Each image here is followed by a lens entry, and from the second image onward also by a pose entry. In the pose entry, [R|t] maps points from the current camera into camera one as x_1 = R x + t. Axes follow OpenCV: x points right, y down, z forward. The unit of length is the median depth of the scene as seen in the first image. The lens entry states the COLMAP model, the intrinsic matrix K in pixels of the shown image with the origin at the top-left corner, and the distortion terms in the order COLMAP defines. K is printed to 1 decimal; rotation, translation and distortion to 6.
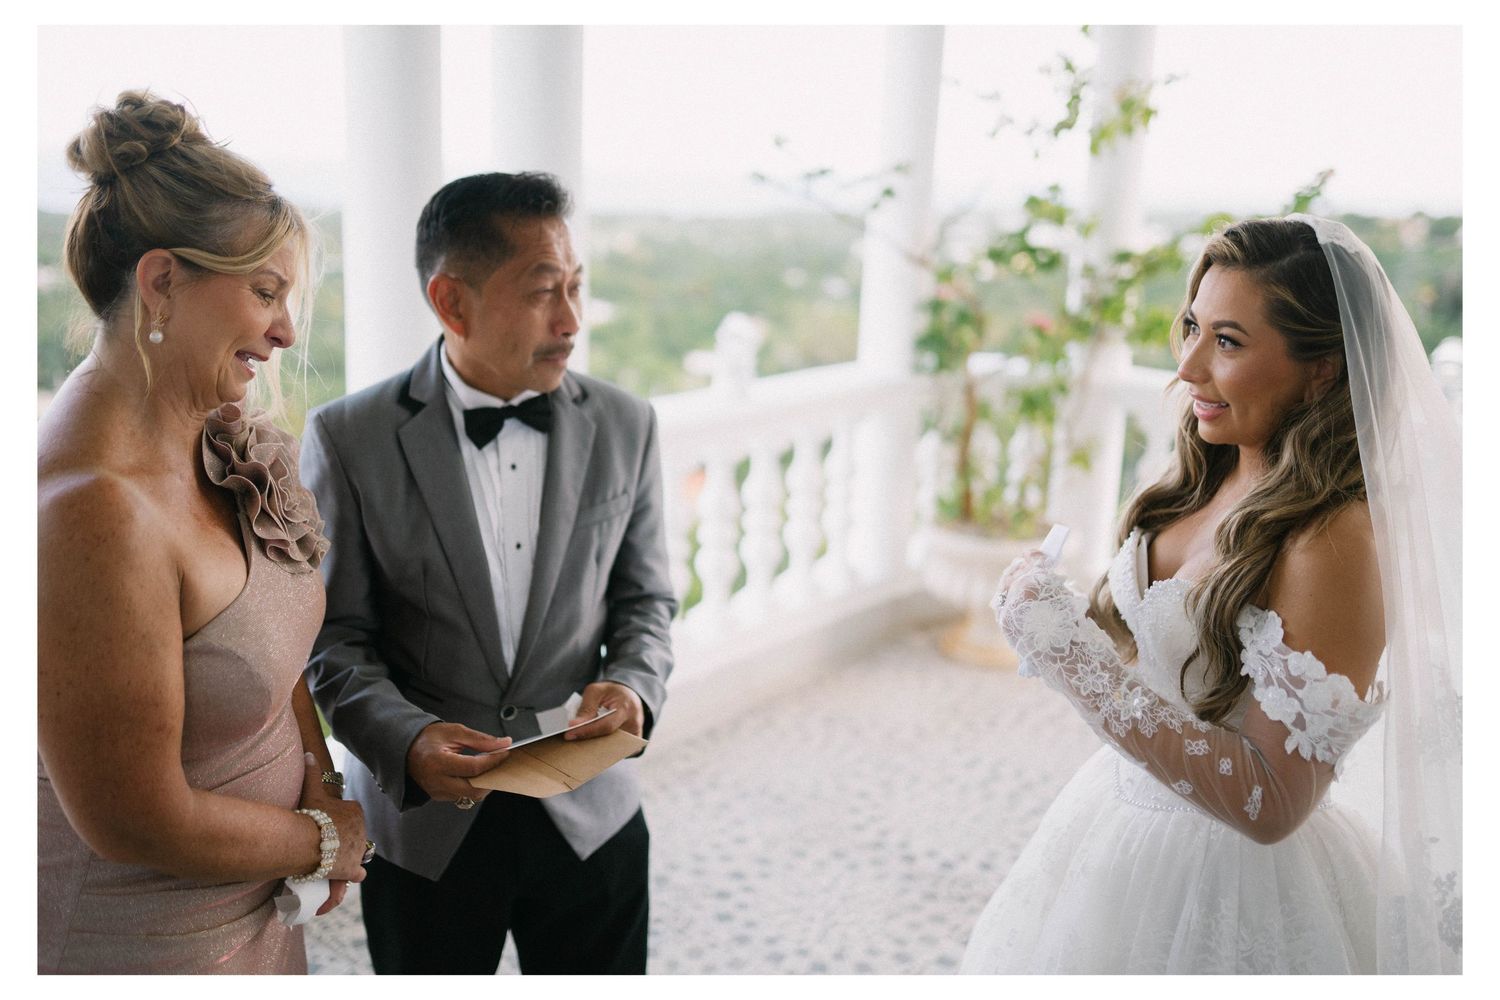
lens RADIAL K [[1499.8, 0, 795.4], [0, 1499.8, 461.3], [0, 0, 1]] dist [-0.022819, 0.000000]
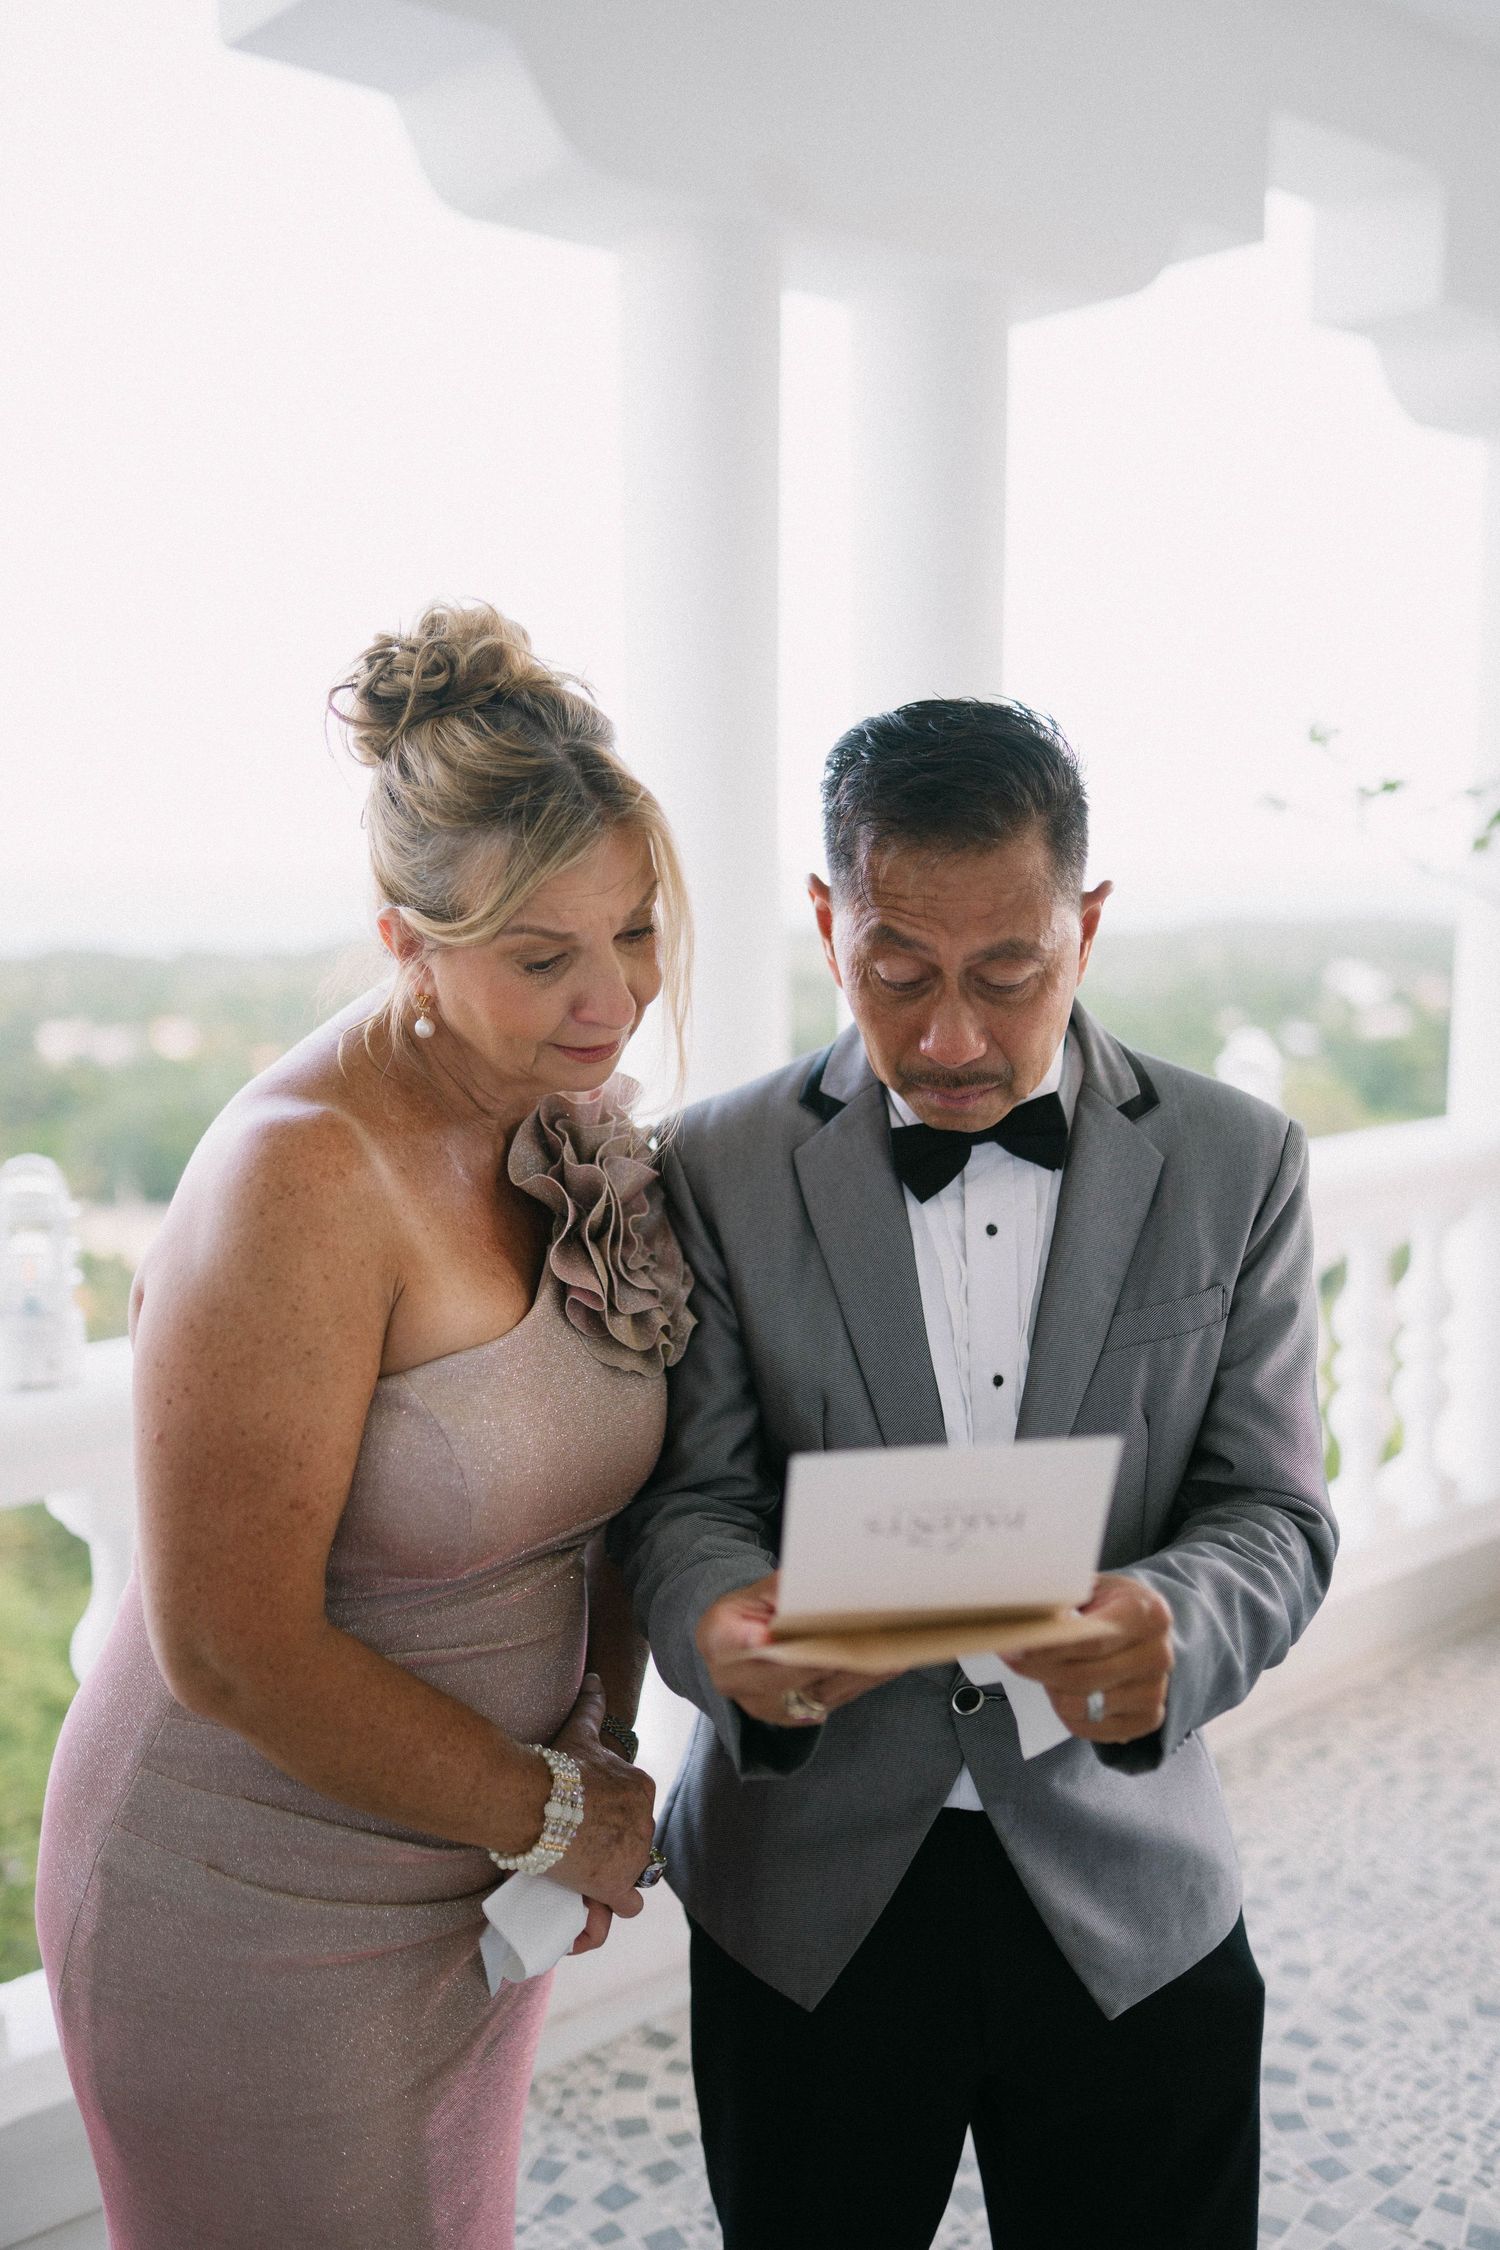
lens RADIAL K [[2249.7, 0, 760.4], [0, 2249.7, 1071.9], [0, 0, 1]] dist [-0.022819, 0.000000]
pose [[0.982212, -0.013773, -0.187271, -0.080341], [-0.007655, 0.993541, -0.113216, 0.024944], [0.187620, 0.112636, 0.975762, 0.147427]]
